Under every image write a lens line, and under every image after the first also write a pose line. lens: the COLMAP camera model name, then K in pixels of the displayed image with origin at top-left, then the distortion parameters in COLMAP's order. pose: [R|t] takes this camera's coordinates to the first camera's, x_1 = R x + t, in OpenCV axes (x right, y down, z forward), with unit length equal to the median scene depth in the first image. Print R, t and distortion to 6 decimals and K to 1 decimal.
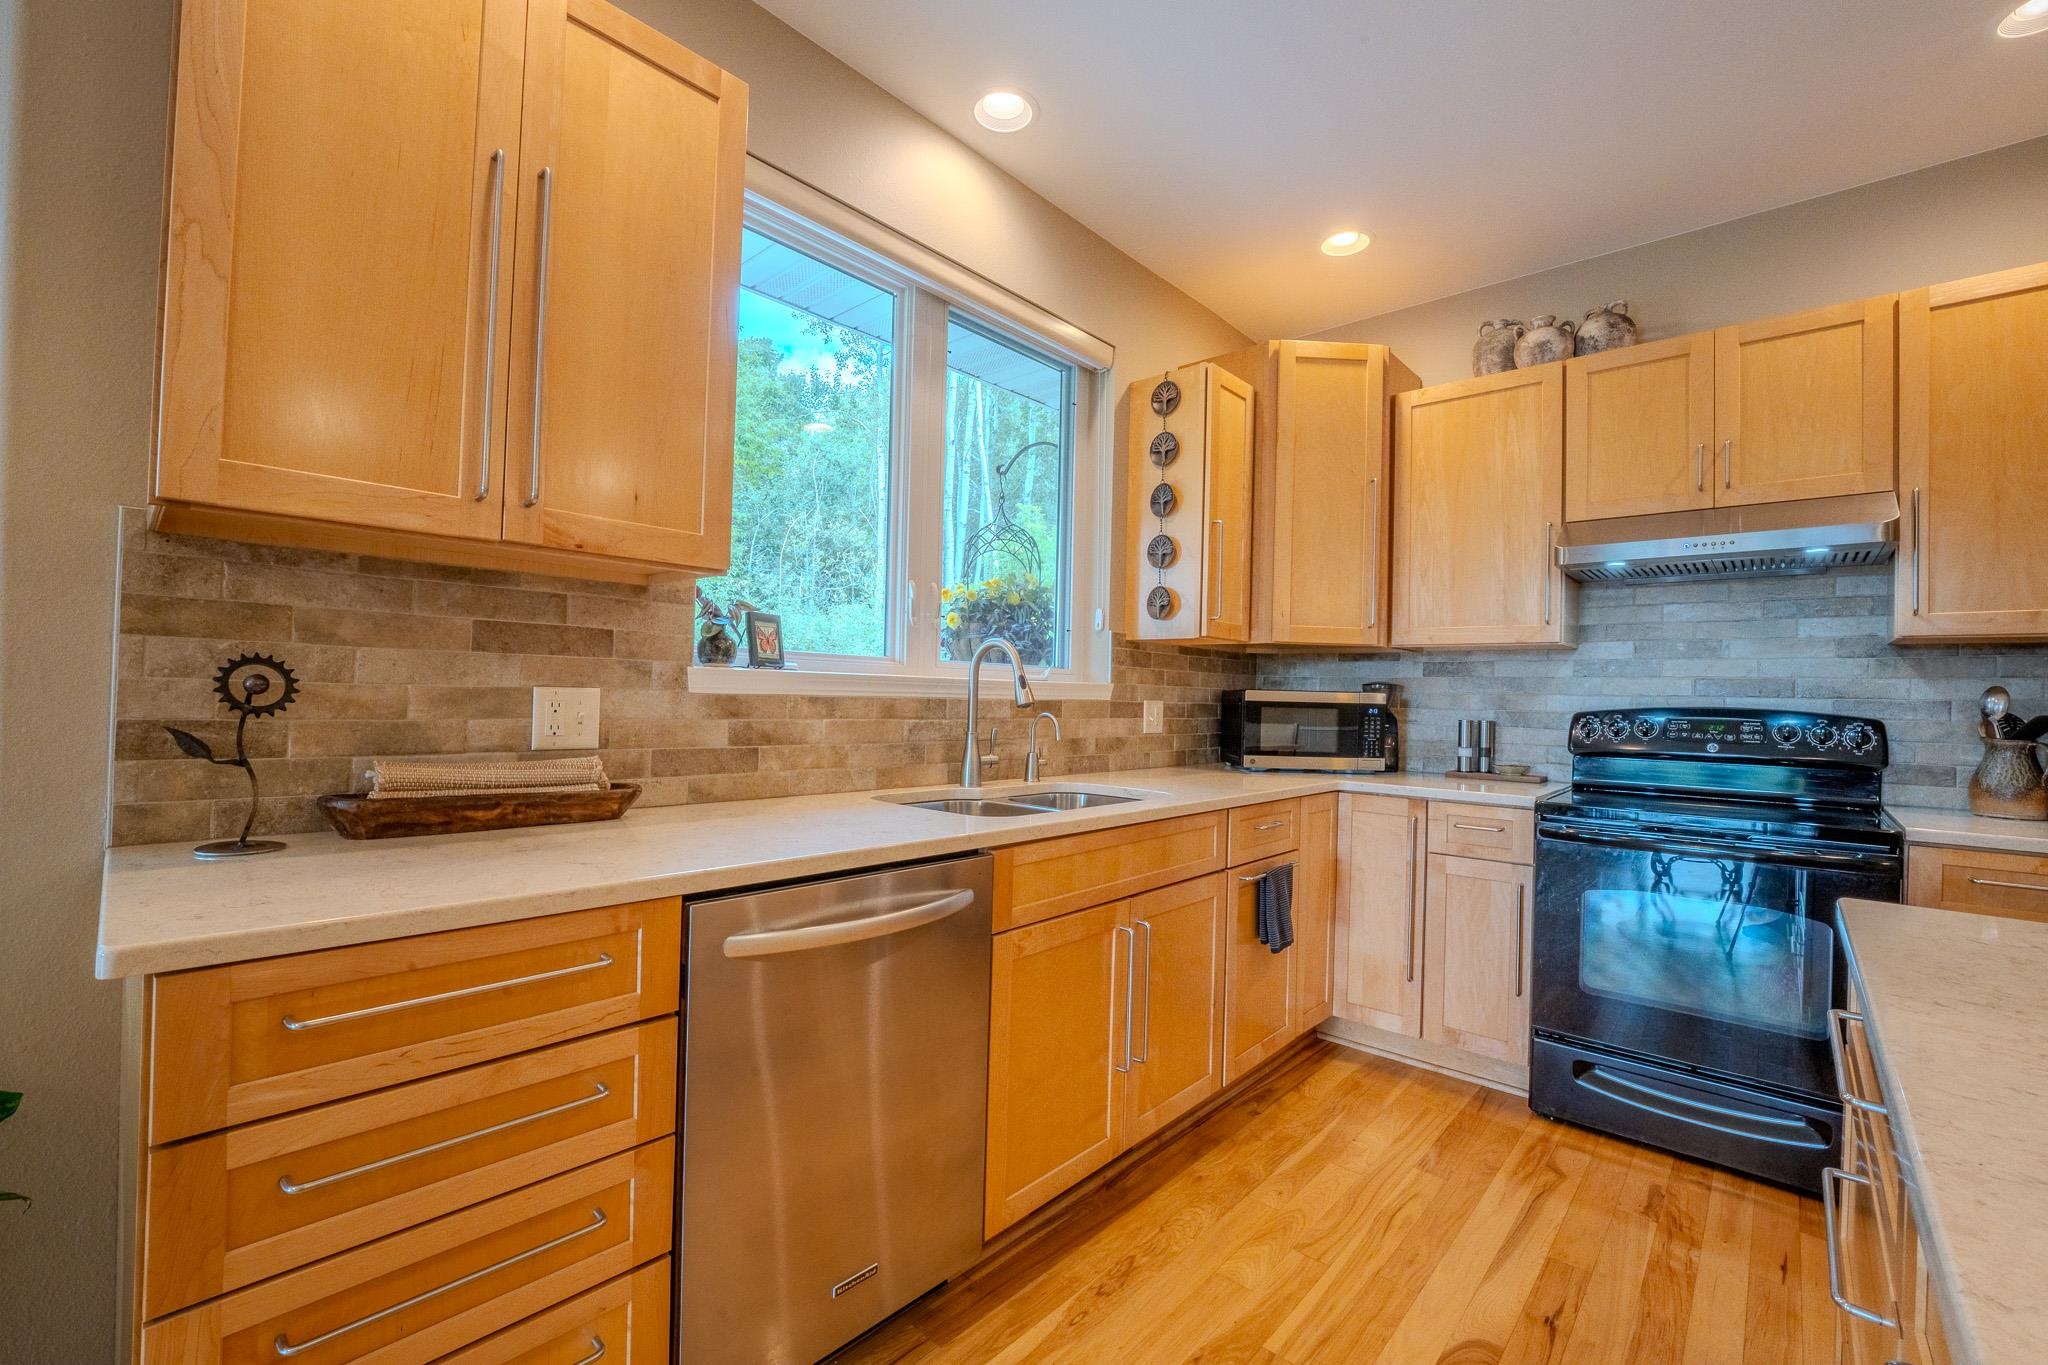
lens RADIAL K [[849.3, 0, 1021.2], [0, 849.3, 684.0], [0, 0, 1]] dist [-0.022536, 0.000132]
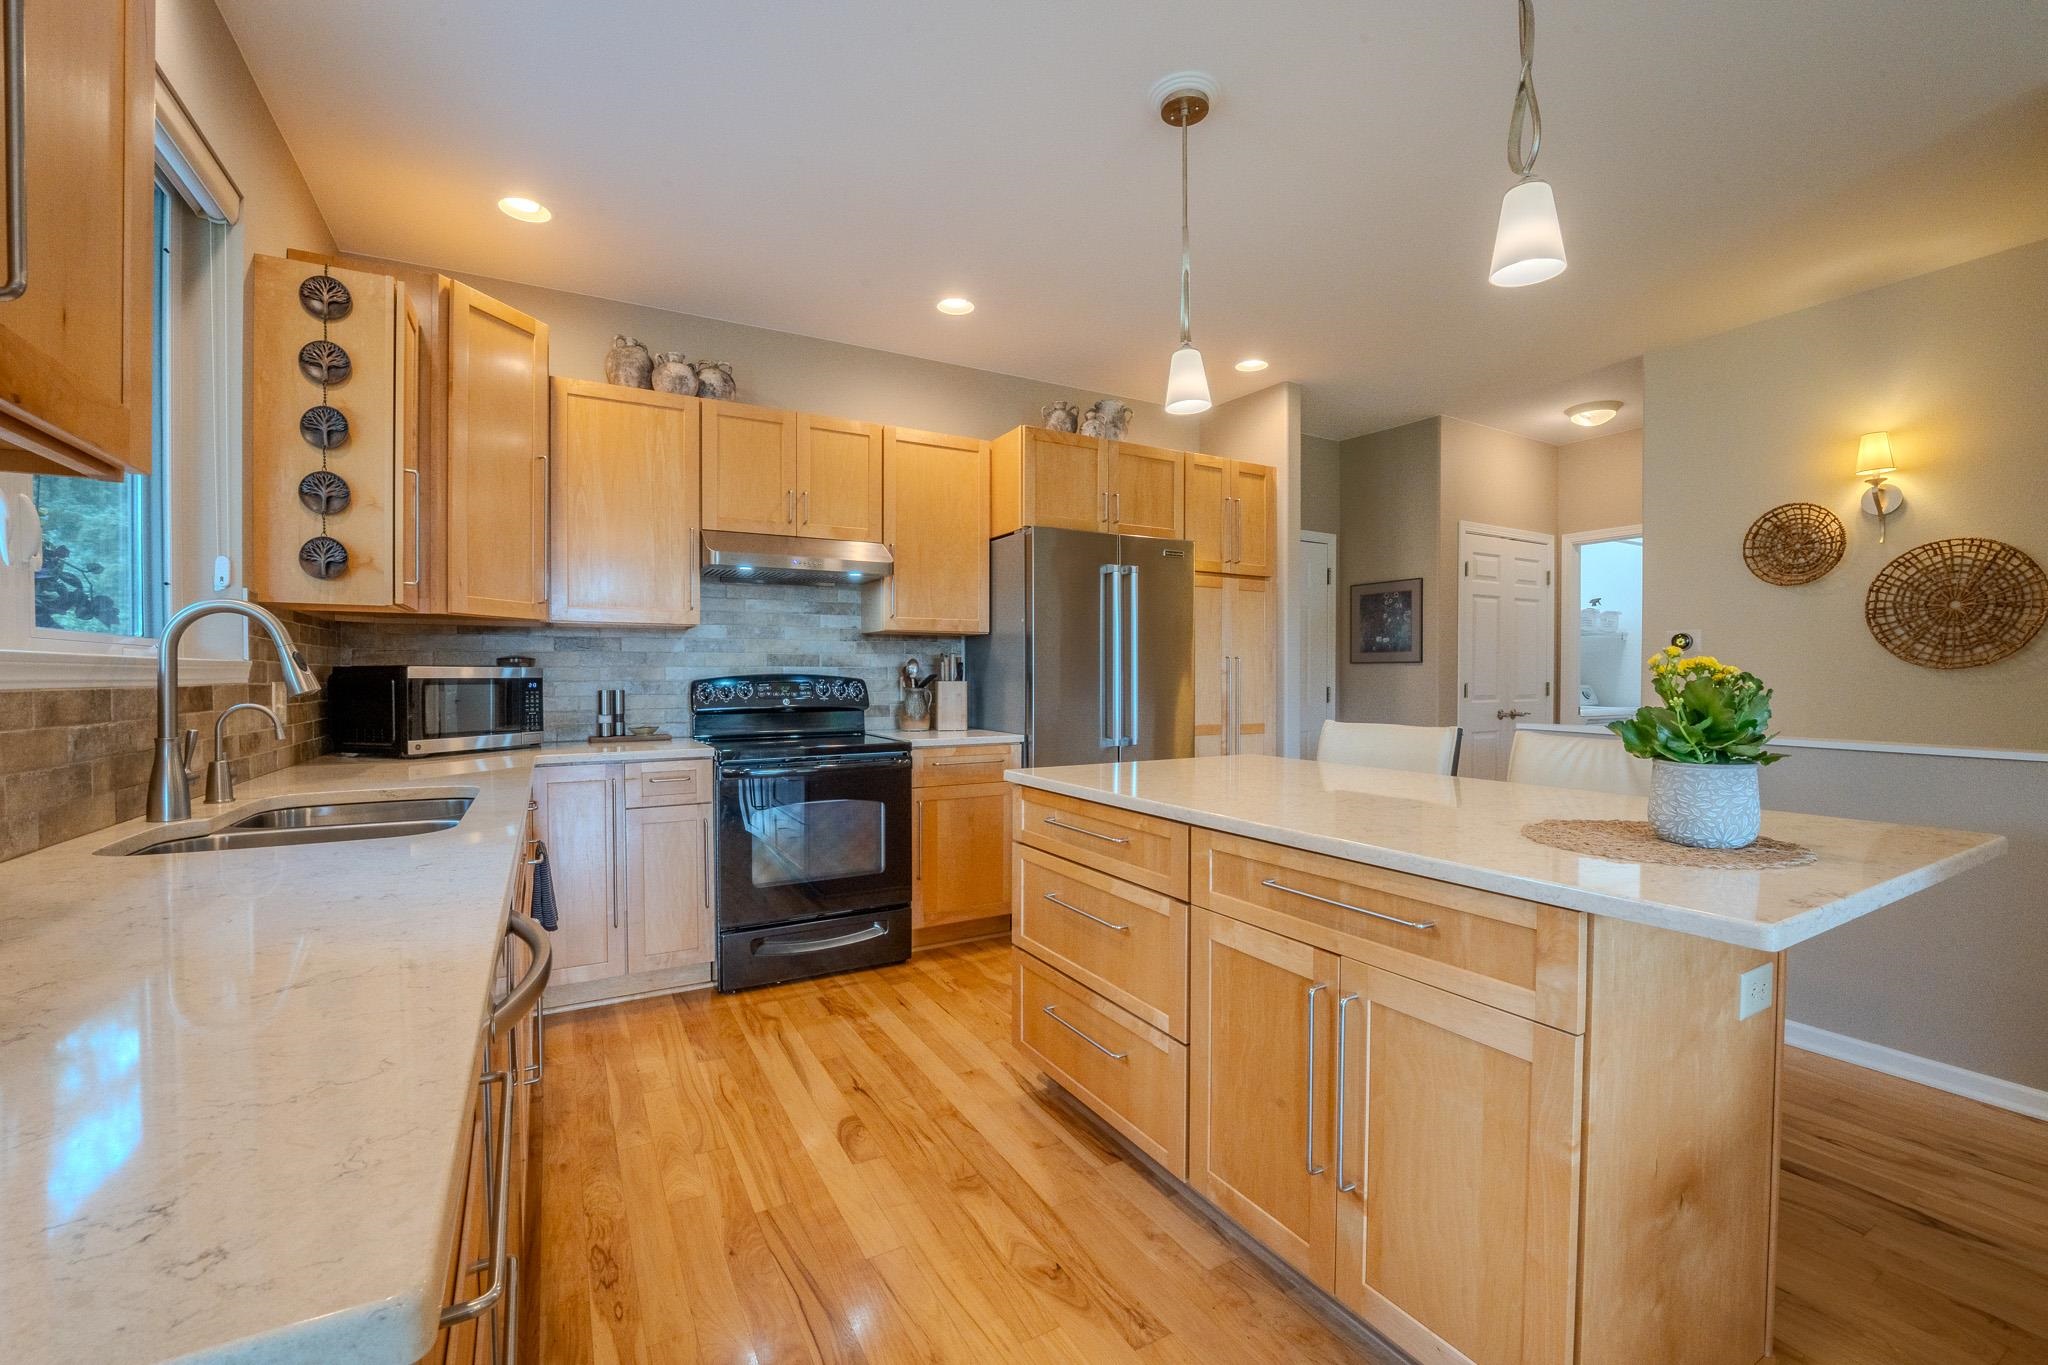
lens RADIAL K [[842.4, 0, 1024.0], [0, 842.4, 682.5], [0, 0, 1]] dist [-0.026830, 0.000198]
pose [[0.311063, -0.033255, 0.949807, -0.449712], [-0.002569, 0.999355, 0.035832, -0.010774], [-0.950386, -0.013586, 0.310777, 0.171262]]
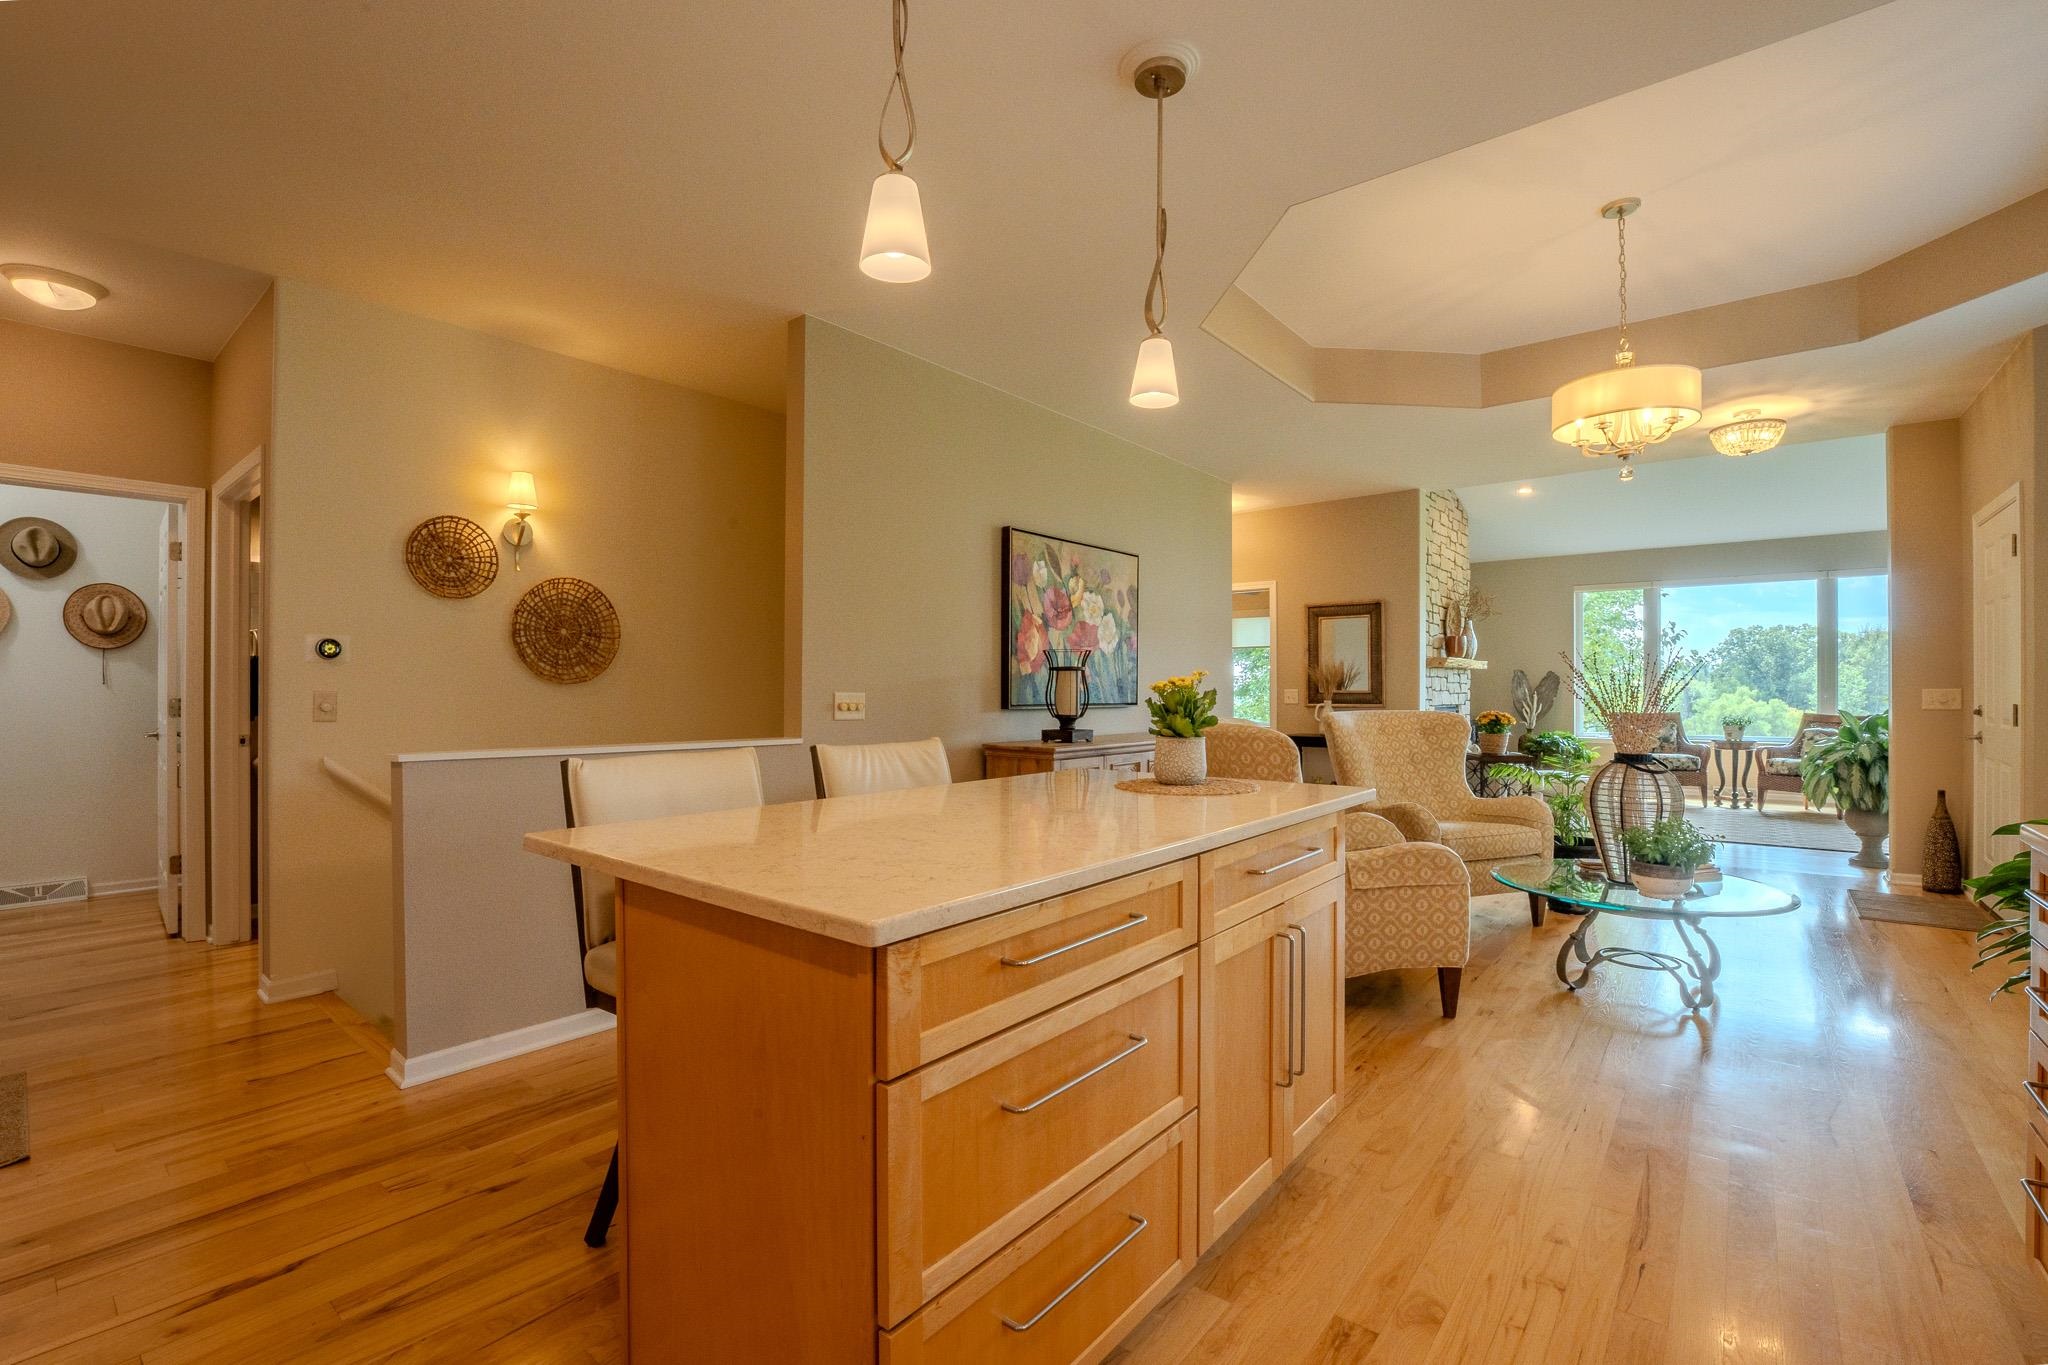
lens RADIAL K [[887.4, 0, 1024.0], [0, 887.4, 682.5], [0, 0, 1]] dist [-0.027181, -0.000182]
pose [[-0.998342, -0.023969, -0.052330, 0.428860], [-0.022925, 0.999528, -0.020458, 0.021669], [0.052796, -0.019225, -0.998420, 0.914304]]
